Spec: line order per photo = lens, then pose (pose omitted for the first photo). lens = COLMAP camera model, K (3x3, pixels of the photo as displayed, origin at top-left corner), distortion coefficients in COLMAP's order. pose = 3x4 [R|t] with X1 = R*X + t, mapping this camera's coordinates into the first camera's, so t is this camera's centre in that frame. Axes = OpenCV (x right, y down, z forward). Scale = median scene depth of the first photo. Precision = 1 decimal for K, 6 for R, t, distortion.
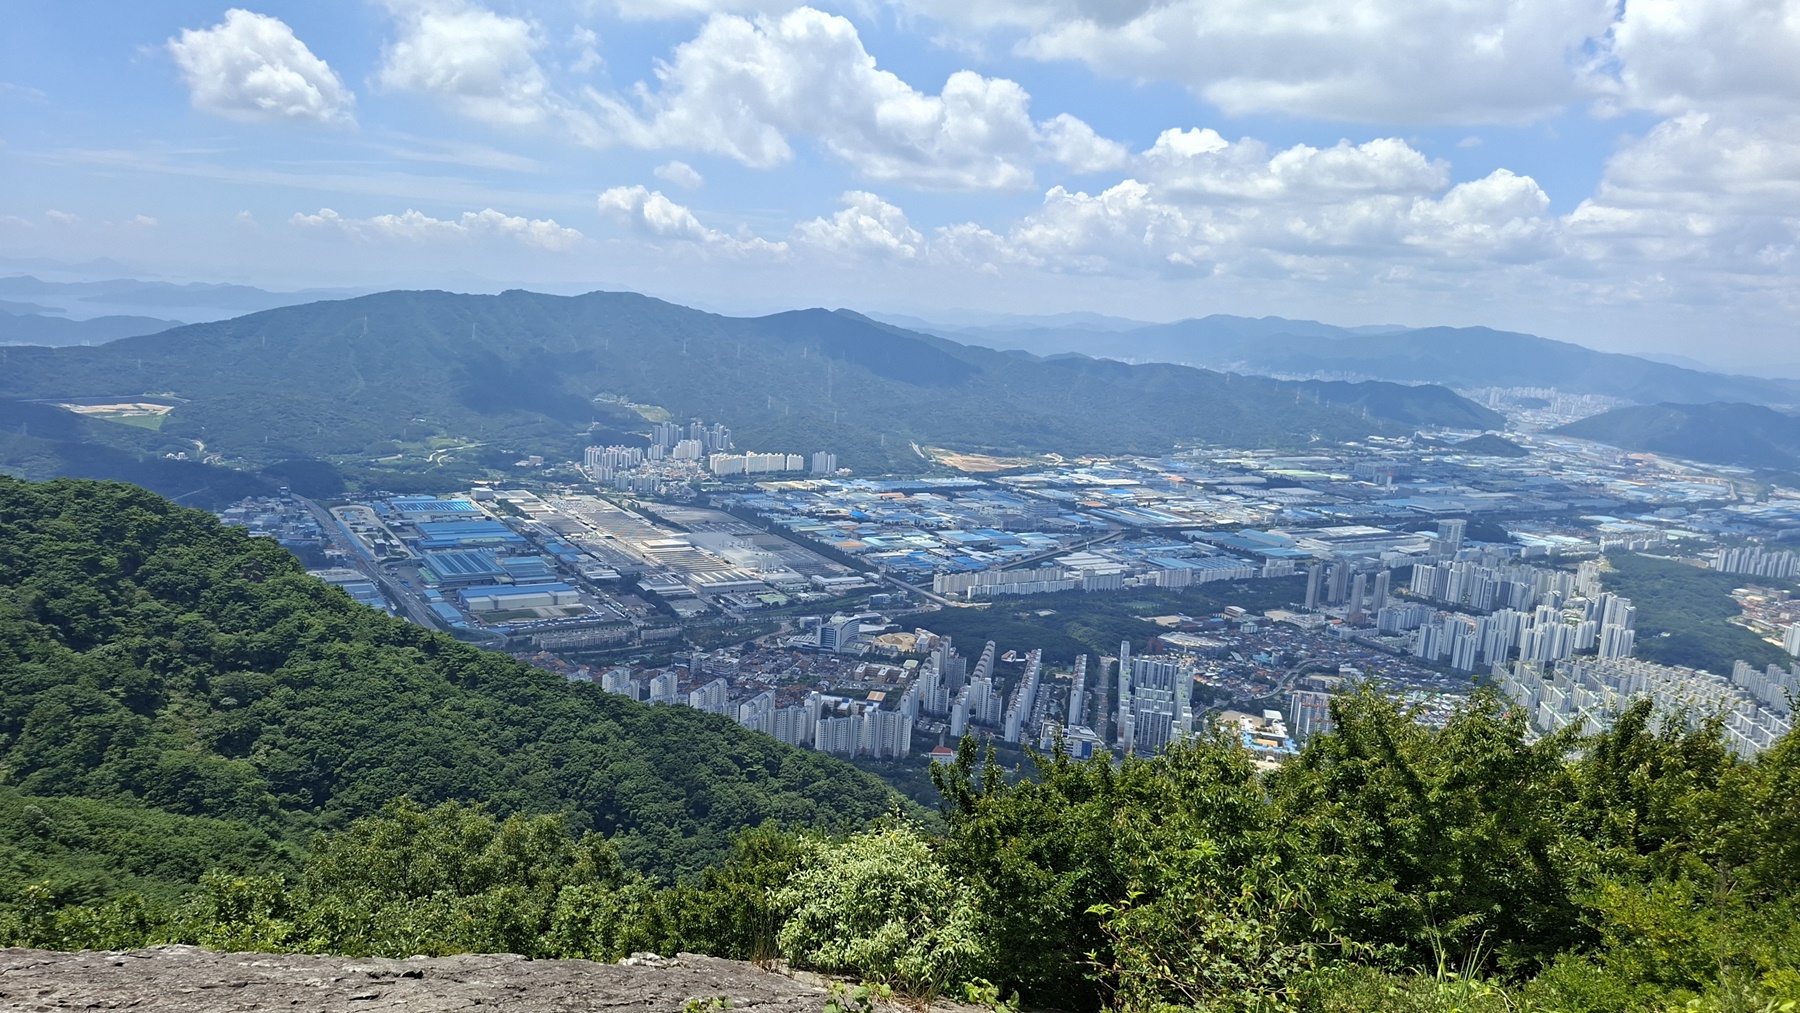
lens RADIAL K [[1258.9, 0, 884.4], [0, 1258.9, 525.0], [0, 0, 1]] dist [0.050600, -0.063845]
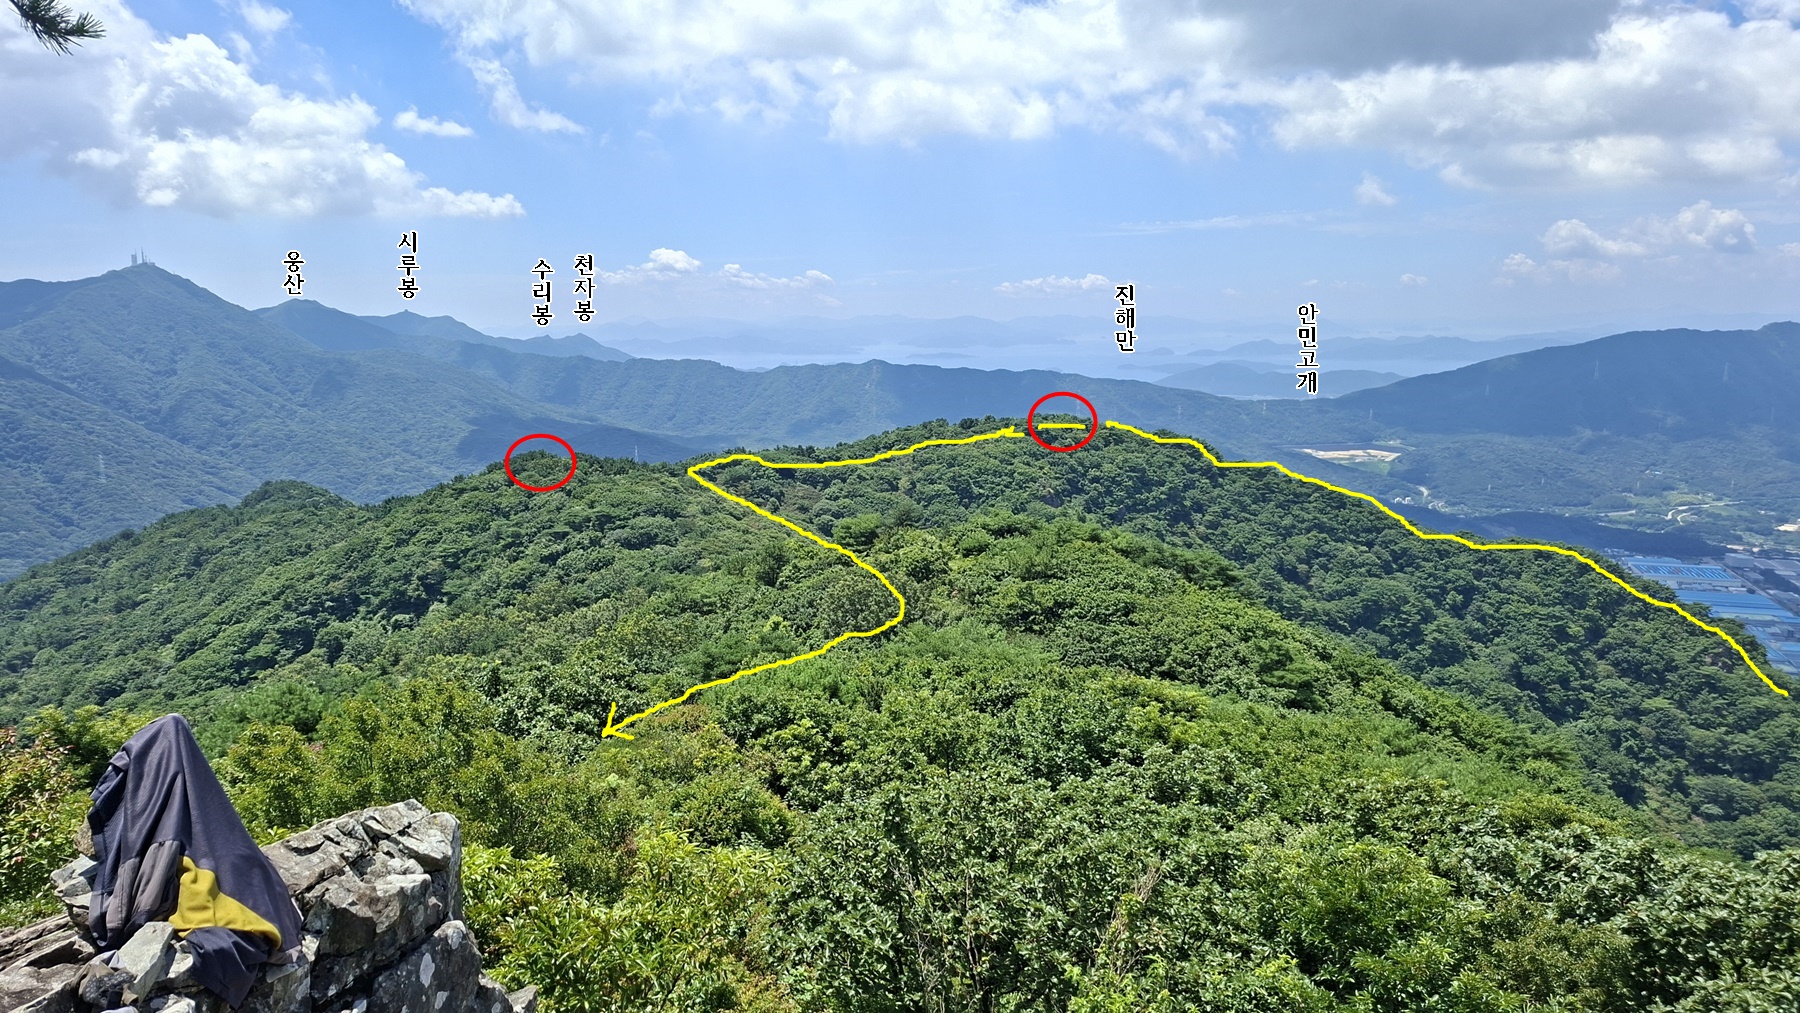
lens RADIAL K [[1258.9, 0, 892.0], [0, 1258.9, 488.8], [0, 0, 1]] dist [0.050600, -0.063845]
pose [[0.647556, 0.039444, -0.760996, -0.220311], [-0.089022, 0.995737, -0.024140, -0.007701], [0.756800, 0.083378, 0.648307, -0.000136]]
